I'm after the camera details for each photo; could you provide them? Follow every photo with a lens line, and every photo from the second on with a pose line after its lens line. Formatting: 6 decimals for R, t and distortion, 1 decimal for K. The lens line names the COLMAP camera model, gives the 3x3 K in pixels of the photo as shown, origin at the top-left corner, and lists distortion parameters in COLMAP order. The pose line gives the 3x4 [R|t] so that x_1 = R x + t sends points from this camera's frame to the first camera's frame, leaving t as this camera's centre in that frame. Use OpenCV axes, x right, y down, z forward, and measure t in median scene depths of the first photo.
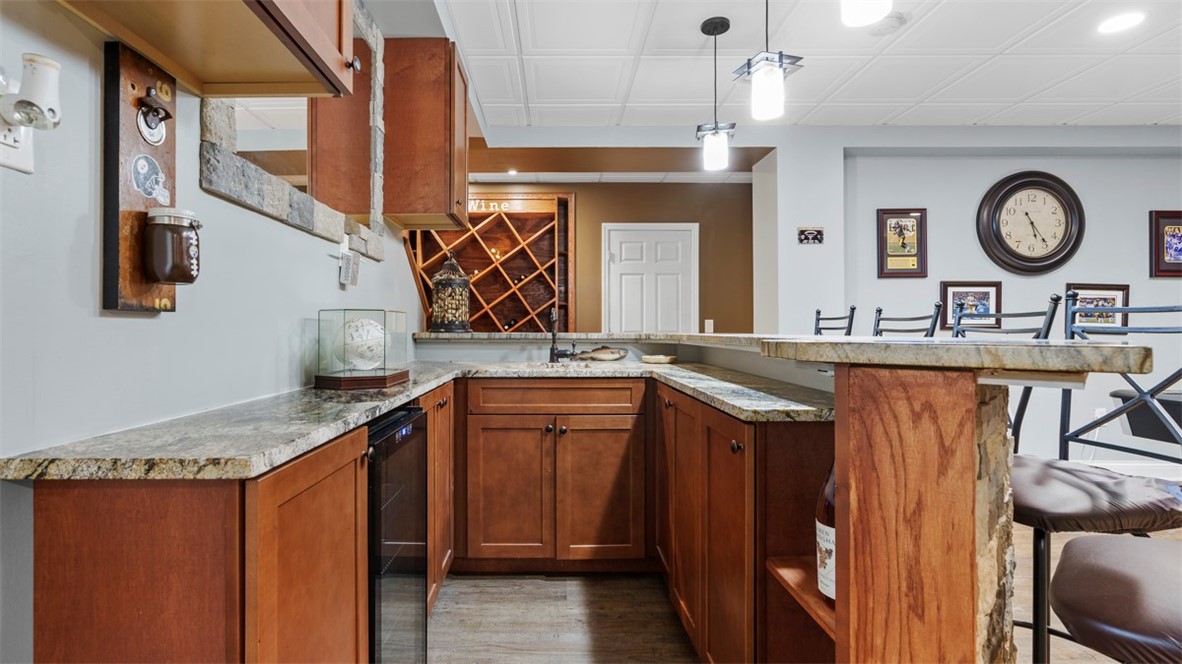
lens RADIAL K [[535.0, 0, 553.8], [0, 535.0, 330.3], [0, 0, 1]] dist [0.000892, -0.000650]
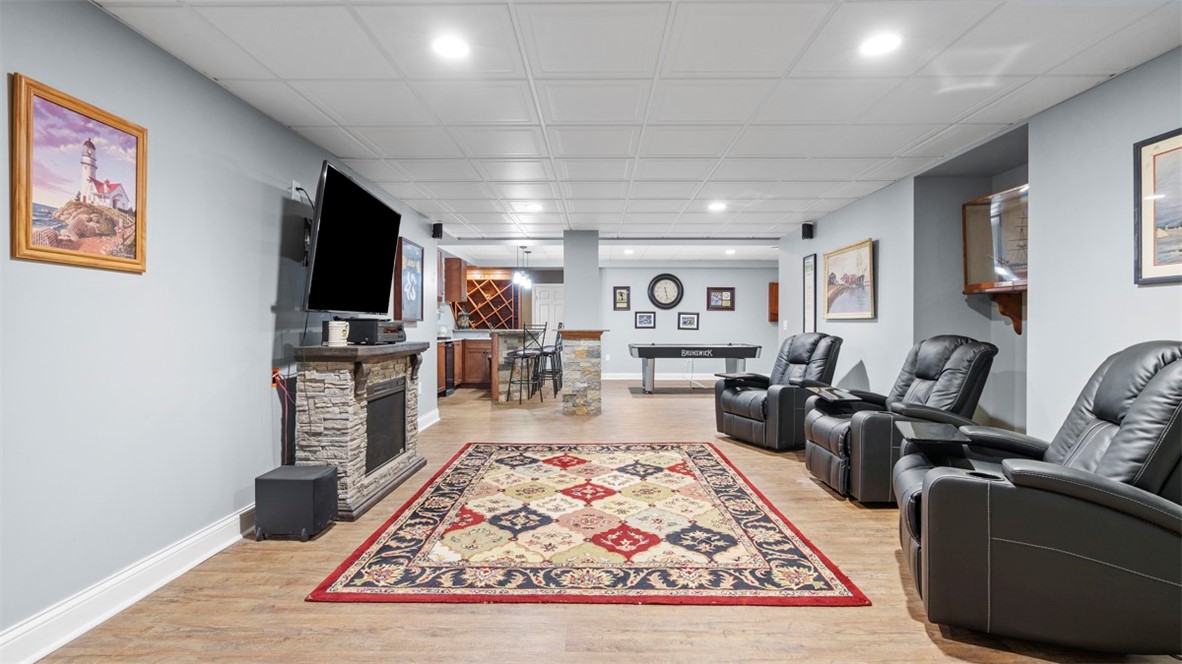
lens RADIAL K [[535.0, 0, 588.8], [0, 535.0, 327.1], [0, 0, 1]] dist [0.000892, -0.000650]
pose [[0.999897, -0.000001, -0.014339, 0.517300], [-0.000018, 0.999999, -0.001298, -0.004000], [0.014339, 0.001298, 0.999896, -1.897898]]
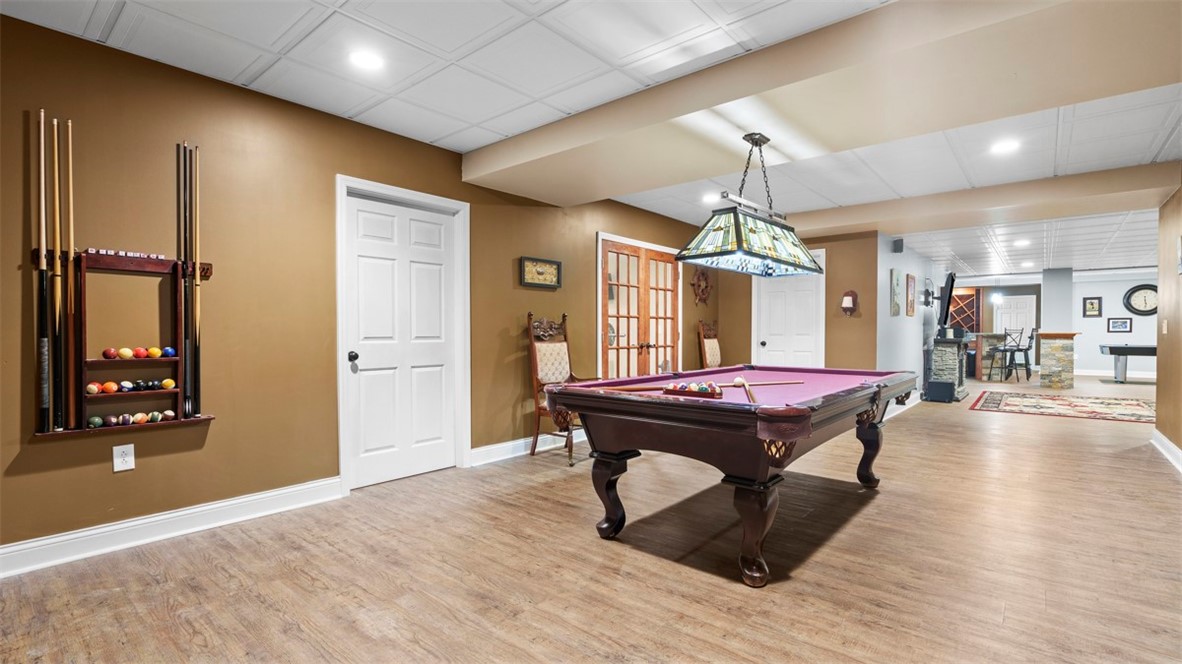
lens RADIAL K [[535.0, 0, 591.6], [0, 535.0, 341.2], [0, 0, 1]] dist [0.000892, -0.000650]
pose [[0.763976, 0.010087, -0.645166, 0.414821], [0.000367, 0.999871, 0.016067, 0.000212], [0.645244, -0.012511, 0.763874, -3.741571]]
